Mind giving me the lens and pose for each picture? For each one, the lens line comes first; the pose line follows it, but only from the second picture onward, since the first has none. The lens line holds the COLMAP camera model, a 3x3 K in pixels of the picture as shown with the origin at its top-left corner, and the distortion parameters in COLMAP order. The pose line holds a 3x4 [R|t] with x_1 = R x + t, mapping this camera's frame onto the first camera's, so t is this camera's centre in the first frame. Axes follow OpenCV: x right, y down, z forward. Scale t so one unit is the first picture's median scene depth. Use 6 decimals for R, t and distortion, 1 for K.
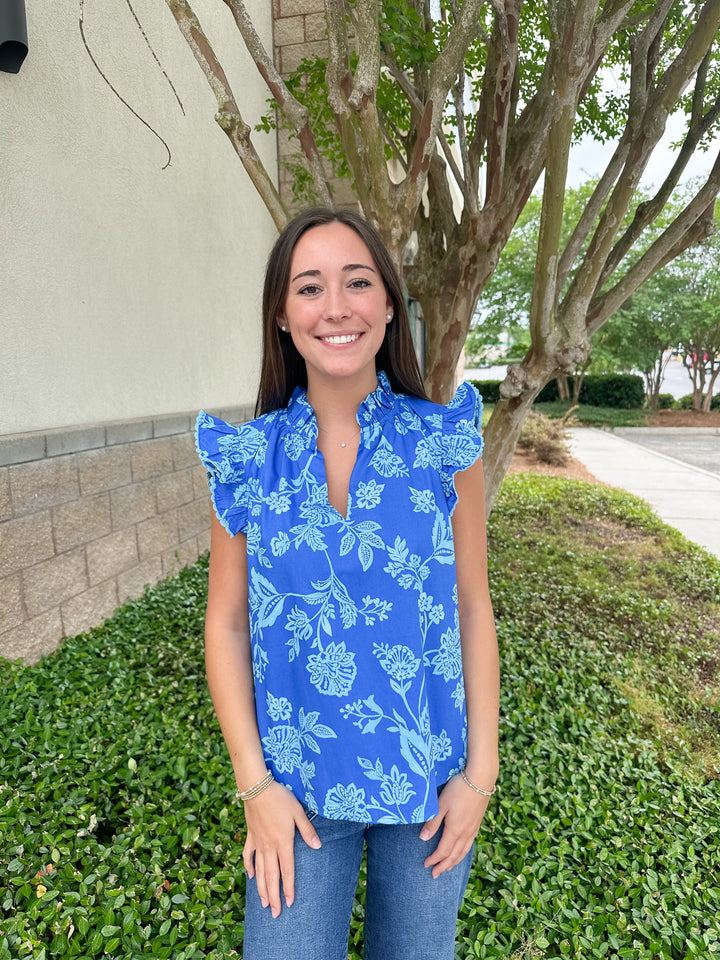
lens RADIAL K [[683.7, 0, 362.2], [0, 683.7, 479.6], [0, 0, 1]] dist [0.020143, -0.037415]
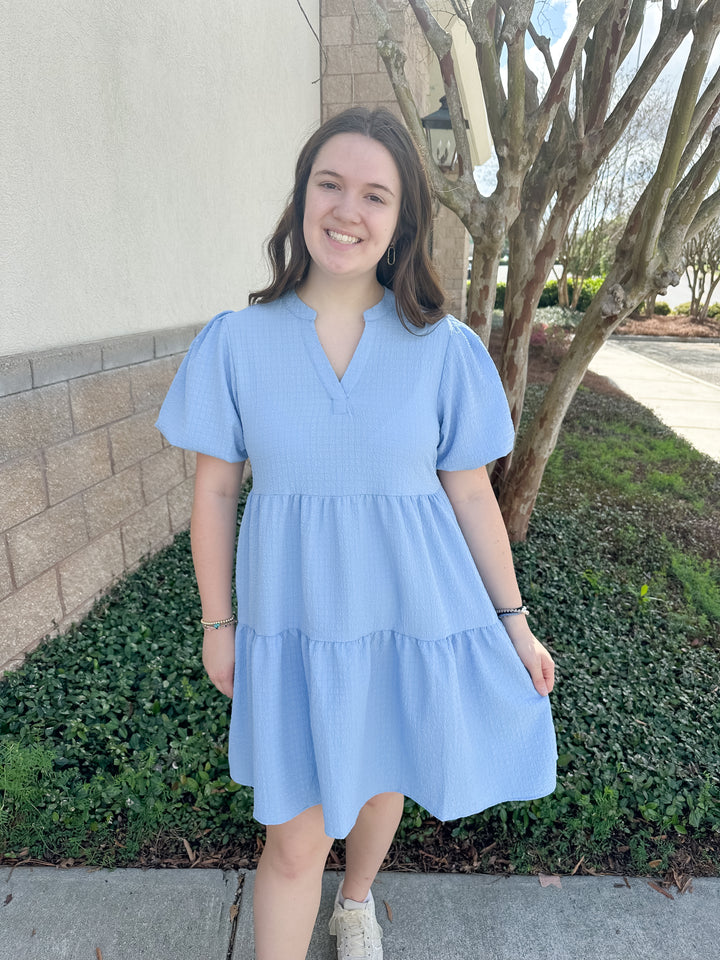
lens RADIAL K [[683.7, 0, 359.2], [0, 683.7, 481.2], [0, 0, 1]] dist [0.020143, -0.037415]
pose [[0.999415, 0.018267, 0.028928, -0.160643], [-0.022229, 0.989447, 0.143180, -0.002143], [-0.026007, -0.143740, 0.989274, -0.101308]]
